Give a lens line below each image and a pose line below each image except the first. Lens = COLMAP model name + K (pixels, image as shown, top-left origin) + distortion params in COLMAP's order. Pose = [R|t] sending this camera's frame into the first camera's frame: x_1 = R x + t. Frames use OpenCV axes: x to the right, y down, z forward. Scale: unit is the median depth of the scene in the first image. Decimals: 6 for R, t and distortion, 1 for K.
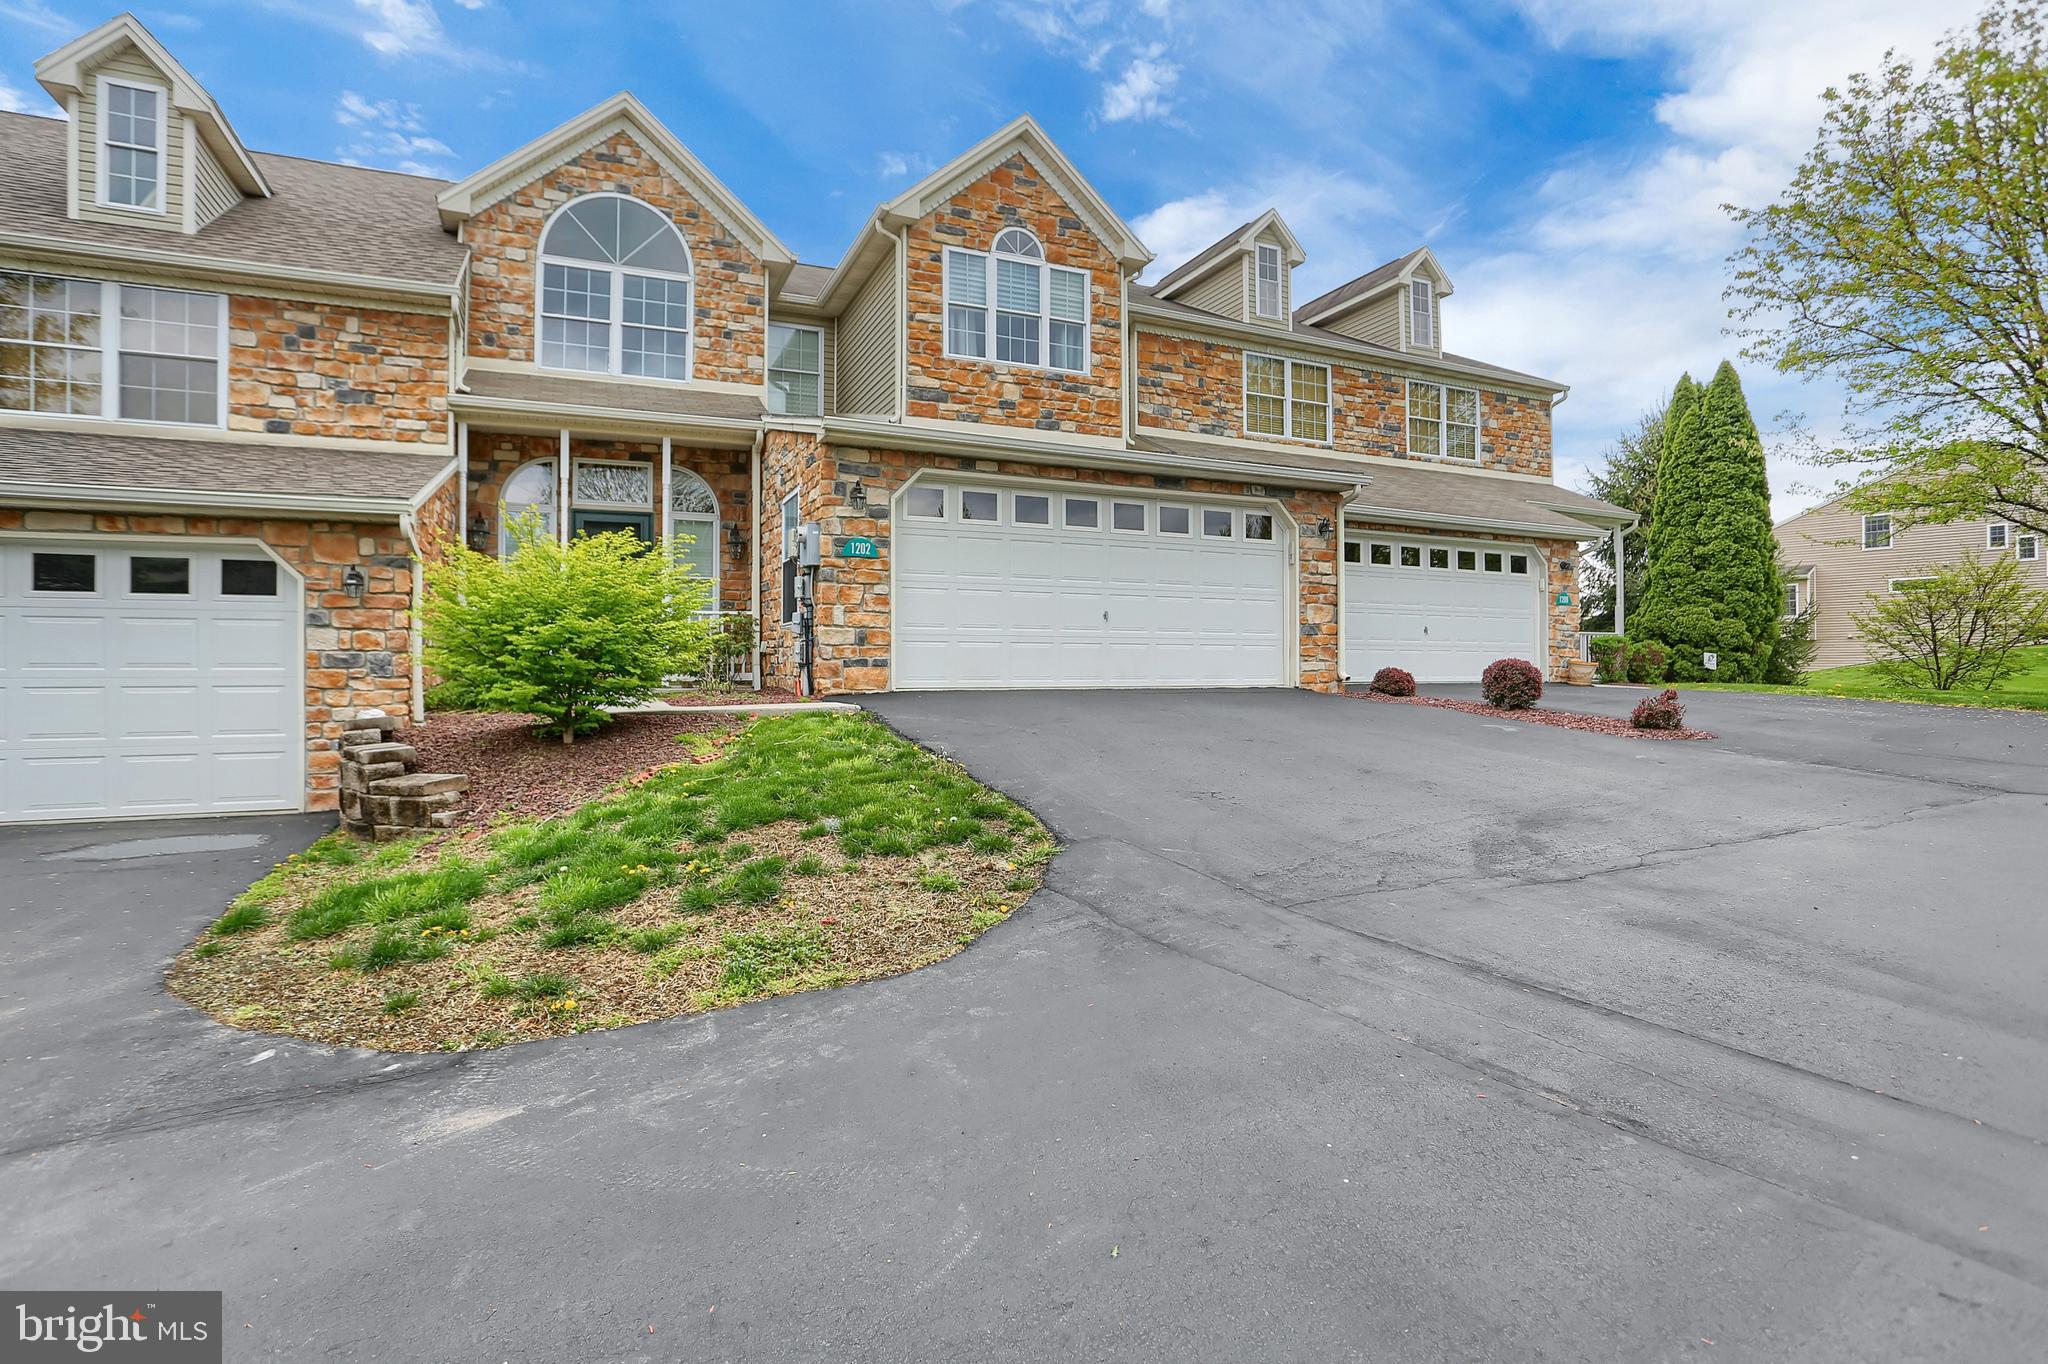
lens RADIAL K [[1002.3, 0, 1000.3], [0, 1002.3, 663.7], [0, 0, 1]] dist [-0.050745, 0.024840]
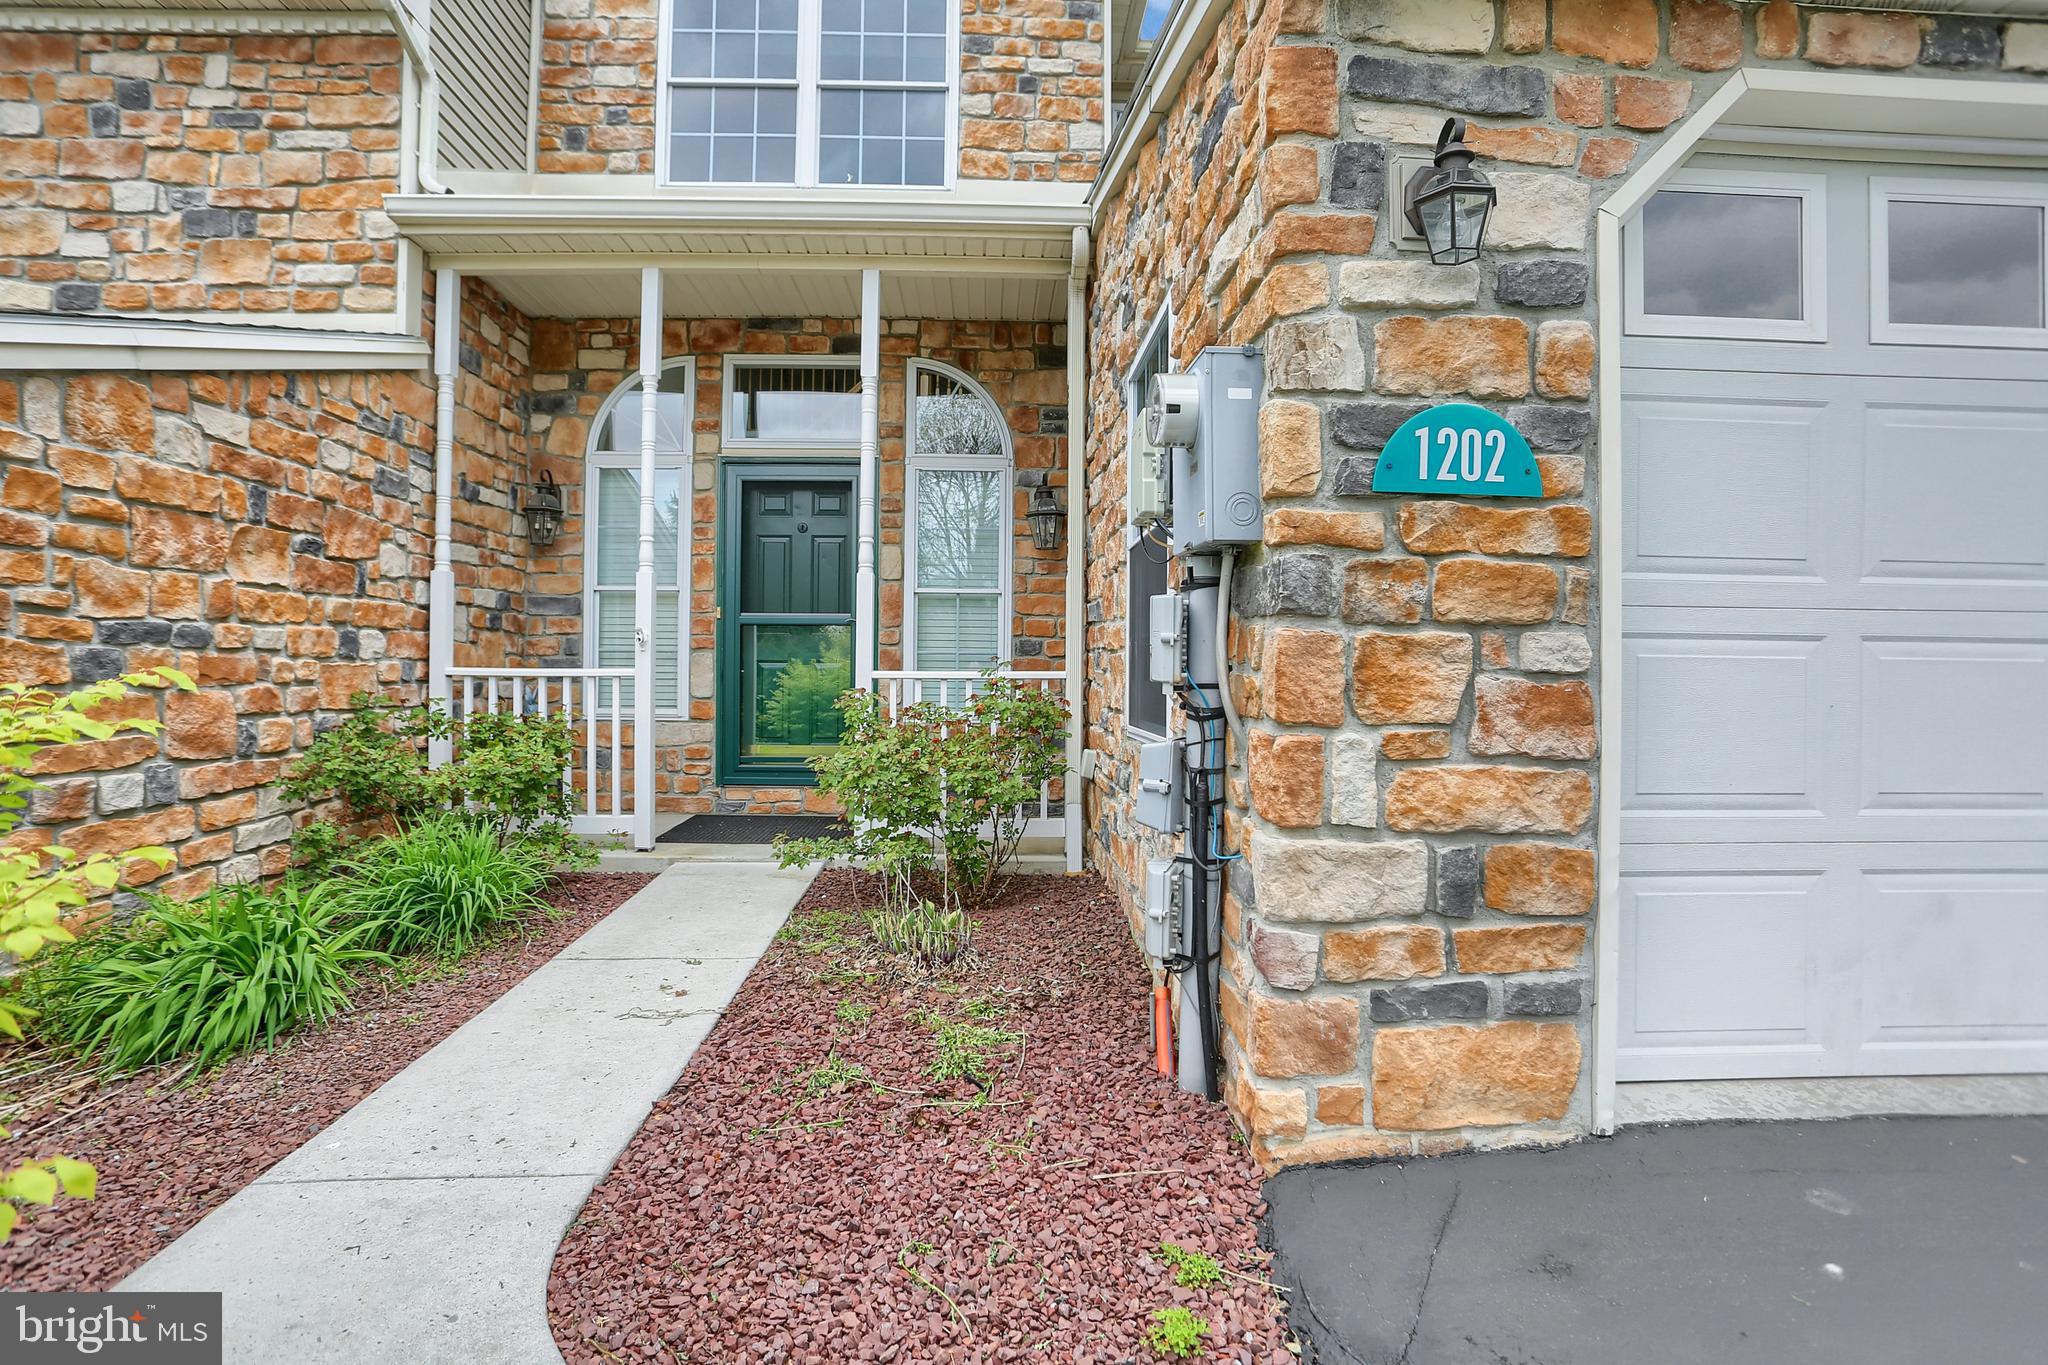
lens RADIAL K [[1002.3, 0, 1010.6], [0, 1002.3, 655.5], [0, 0, 1]] dist [-0.050745, 0.024840]
pose [[0.931921, 0.002417, -0.362652, -0.117543], [-0.005339, 0.999961, -0.007054, -0.055562], [0.362621, 0.008510, 0.931898, 0.601142]]
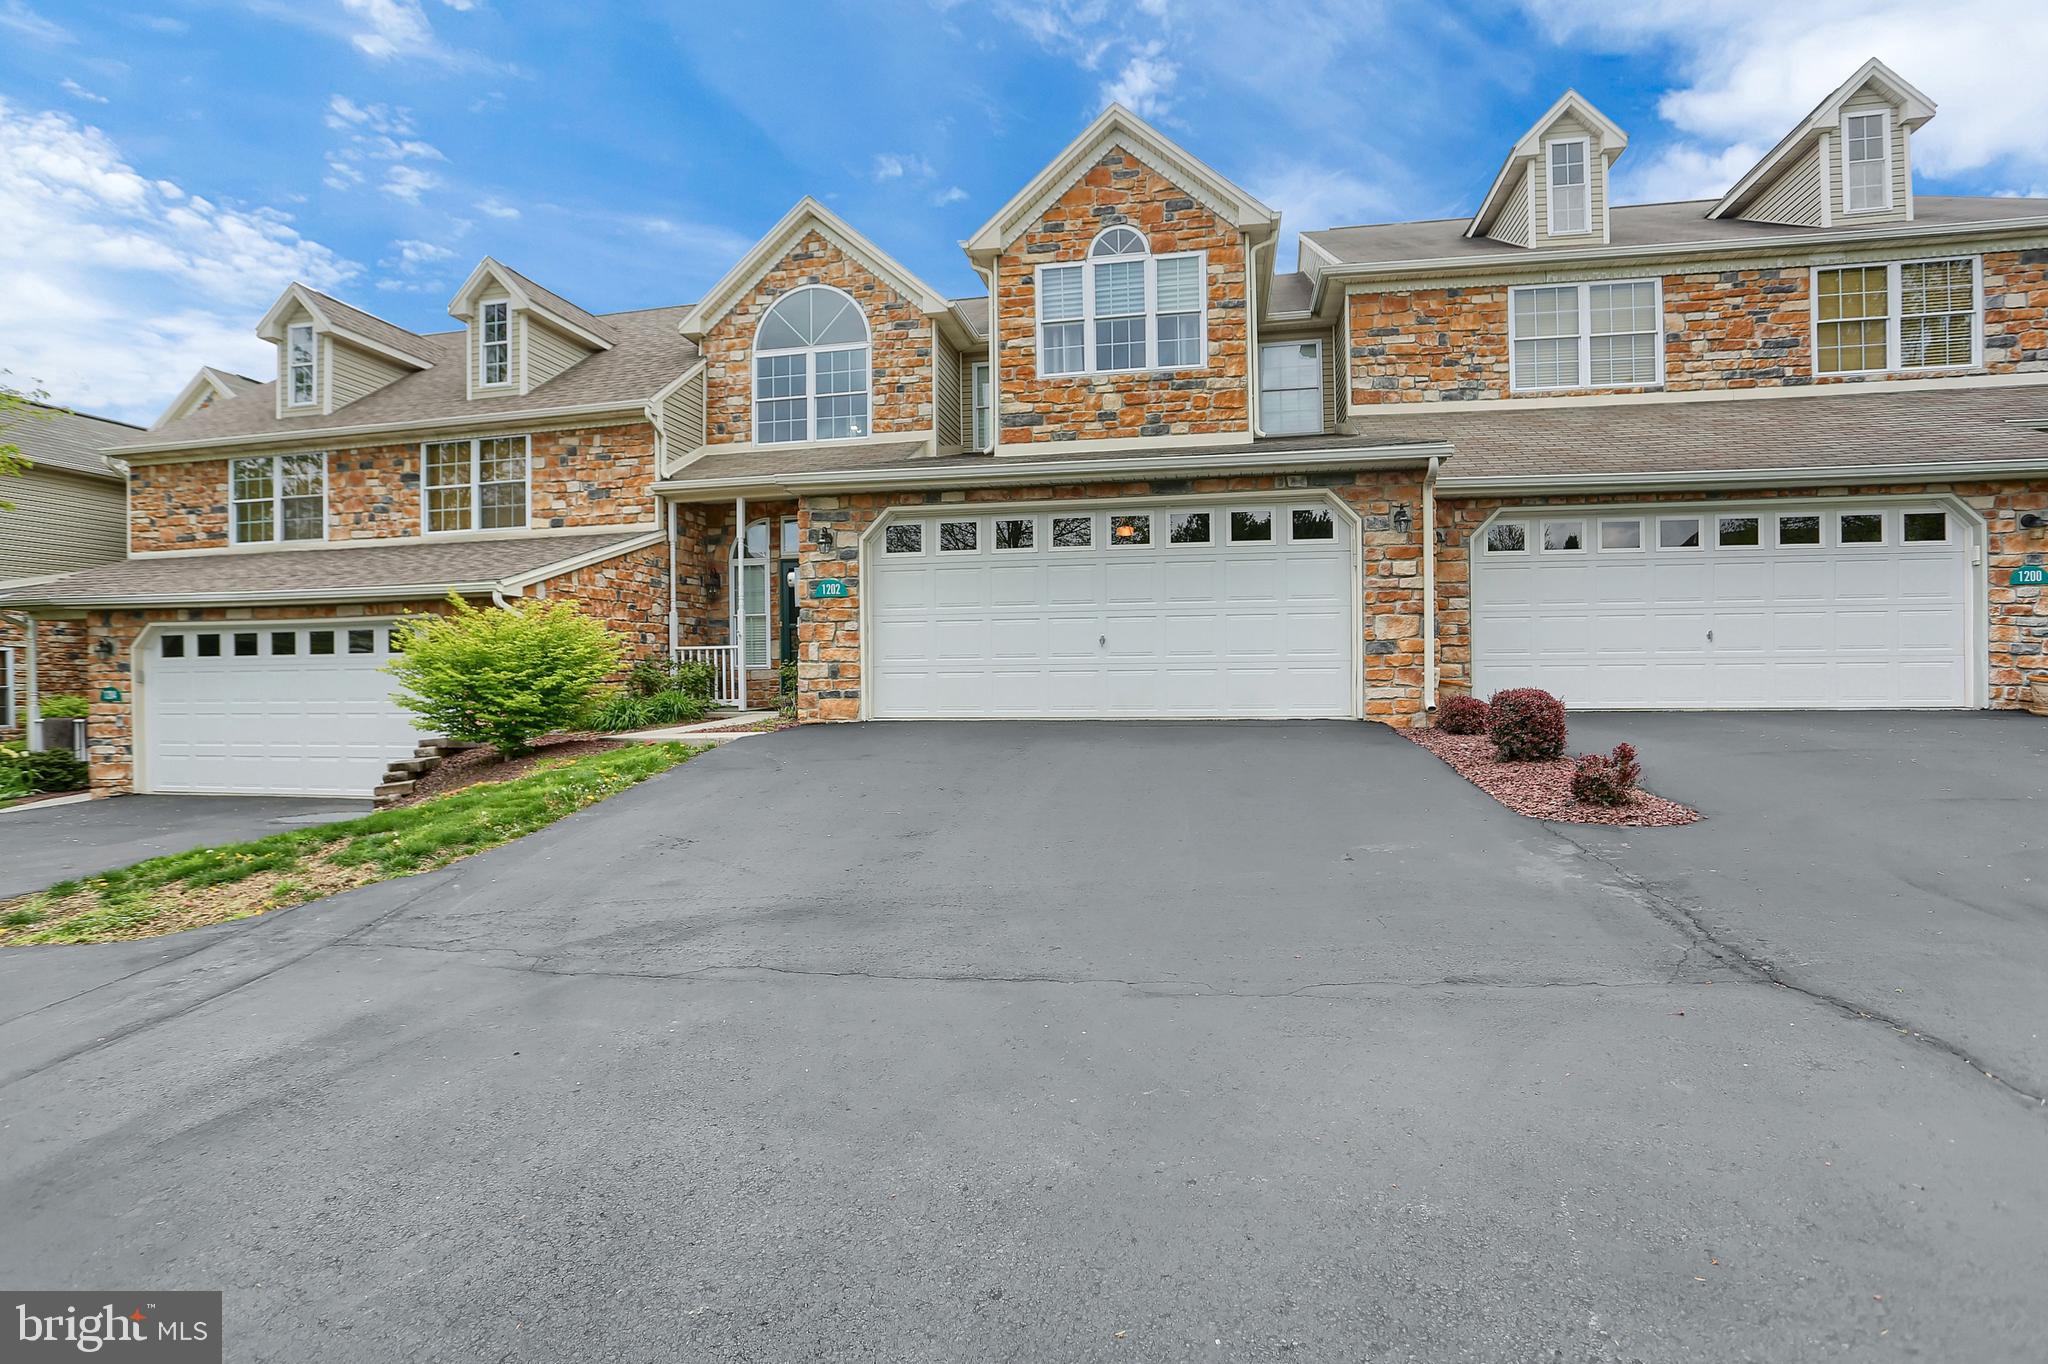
lens RADIAL K [[1002.3, 0, 1024.1], [0, 1002.3, 685.5], [0, 0, 1]] dist [-0.050745, 0.024840]
pose [[0.826952, -0.003889, -0.562259, 0.497762], [0.014557, 0.999789, 0.014496, -0.018128], [0.562084, -0.020172, 0.826834, 0.170622]]
